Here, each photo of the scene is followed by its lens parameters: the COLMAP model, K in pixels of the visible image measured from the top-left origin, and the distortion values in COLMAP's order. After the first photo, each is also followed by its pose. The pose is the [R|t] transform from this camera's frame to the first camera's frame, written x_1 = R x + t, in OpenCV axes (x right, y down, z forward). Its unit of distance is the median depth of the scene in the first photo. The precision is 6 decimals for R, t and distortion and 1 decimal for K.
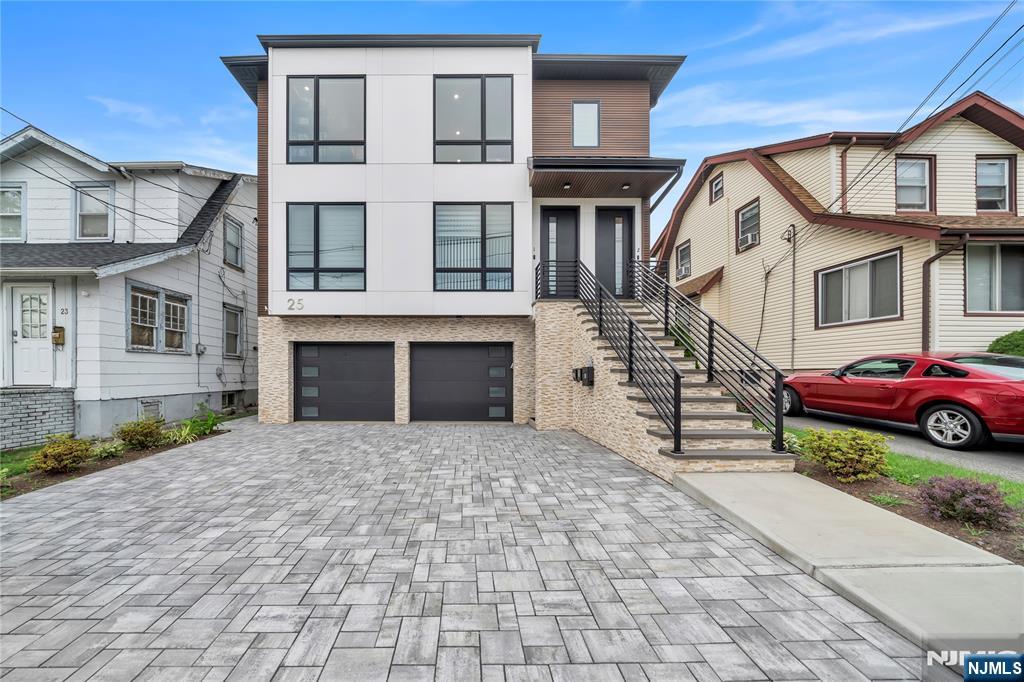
lens RADIAL K [[362.3, 0, 464.0], [0, 362.3, 376.5], [0, 0, 1]] dist [-0.007416, 0.000036]
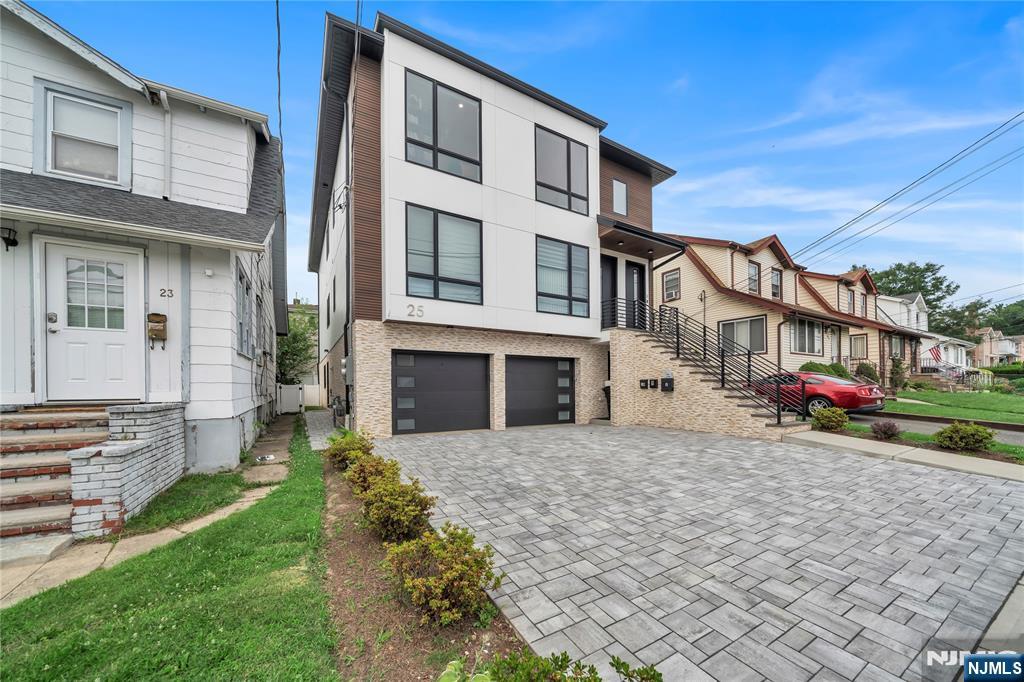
lens RADIAL K [[366.3, 0, 513.5], [0, 366.3, 387.7], [0, 0, 1]] dist [-0.005823, -0.000120]
pose [[0.861700, -0.005302, 0.507390, -0.735251], [0.008505, 0.999956, -0.003994, 0.009281], [-0.507347, 0.007757, 0.861707, 0.038555]]
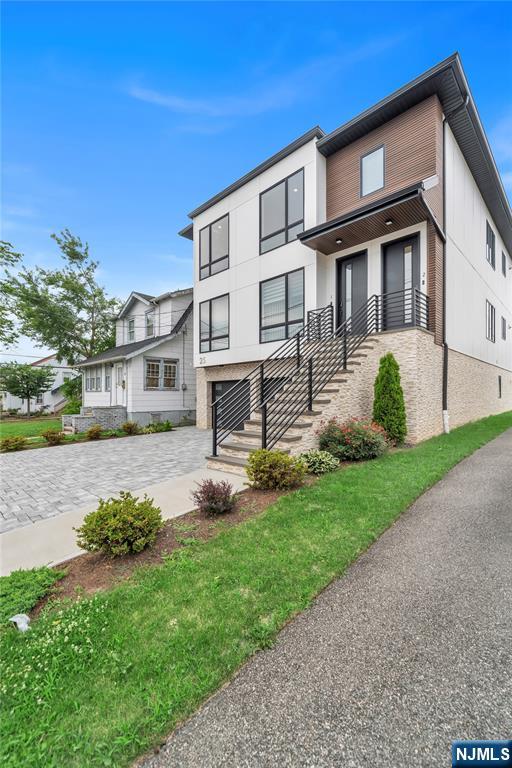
lens RADIAL K [[325.8, 0, 259.5], [0, 325.8, 396.1], [0, 0, 1]] dist [0.000481, -0.000023]
pose [[0.721877, -0.005746, -0.691998, 0.810798], [-0.001338, 0.999952, -0.009698, -0.014576], [0.692020, 0.007927, 0.721835, 0.064408]]
